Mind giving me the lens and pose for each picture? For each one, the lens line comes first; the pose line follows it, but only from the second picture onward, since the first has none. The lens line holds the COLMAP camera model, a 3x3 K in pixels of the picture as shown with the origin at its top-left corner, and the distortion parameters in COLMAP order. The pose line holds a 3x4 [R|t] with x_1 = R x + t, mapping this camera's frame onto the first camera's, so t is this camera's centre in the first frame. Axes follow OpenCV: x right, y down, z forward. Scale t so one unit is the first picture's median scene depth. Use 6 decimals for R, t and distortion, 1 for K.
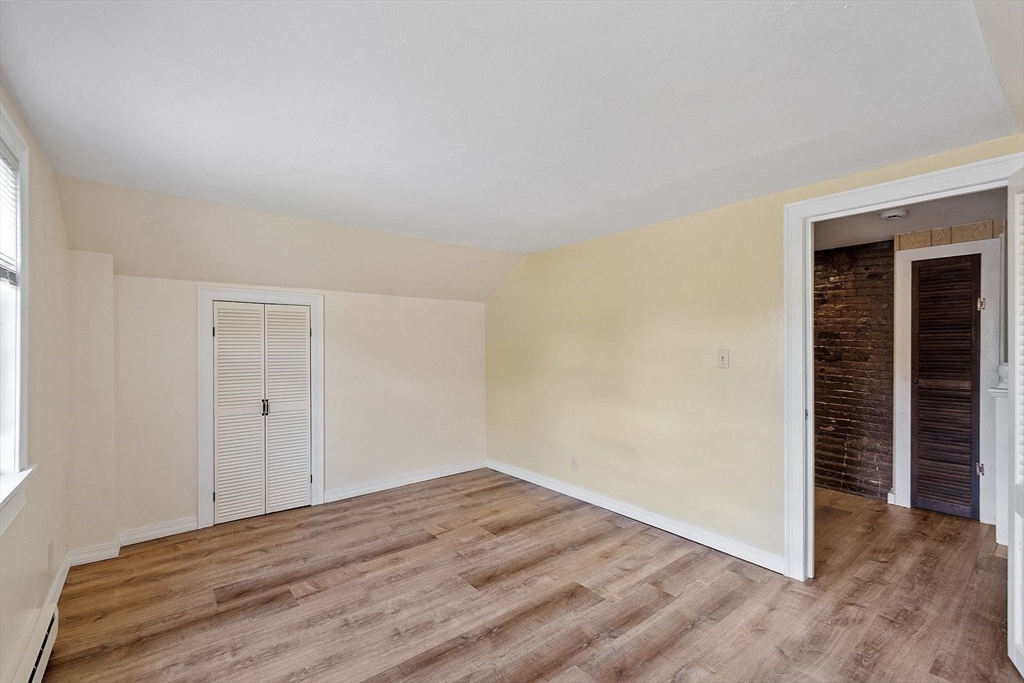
lens RADIAL K [[444.7, 0, 508.0], [0, 444.7, 351.3], [0, 0, 1]] dist [0.002481, 0.000278]
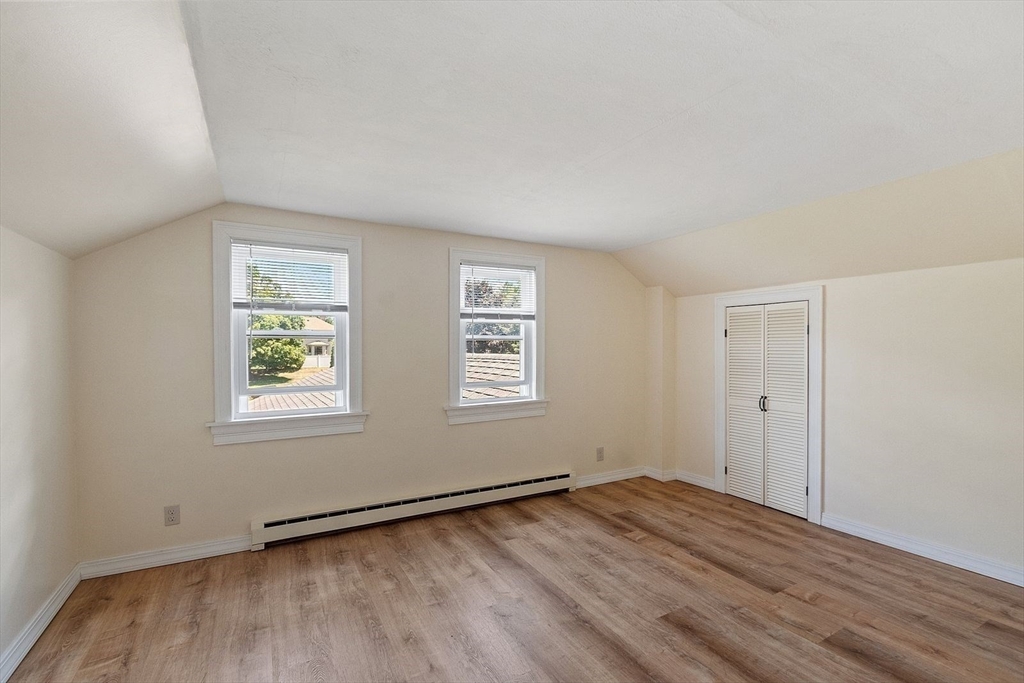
lens RADIAL K [[444.7, 0, 508.0], [0, 444.7, 351.3], [0, 0, 1]] dist [0.002481, 0.000278]
pose [[-0.161862, 0.010921, -0.986753, 0.667496], [-0.006969, 0.999901, 0.012209, -0.006066], [0.986789, 0.008853, -0.161770, 0.656154]]
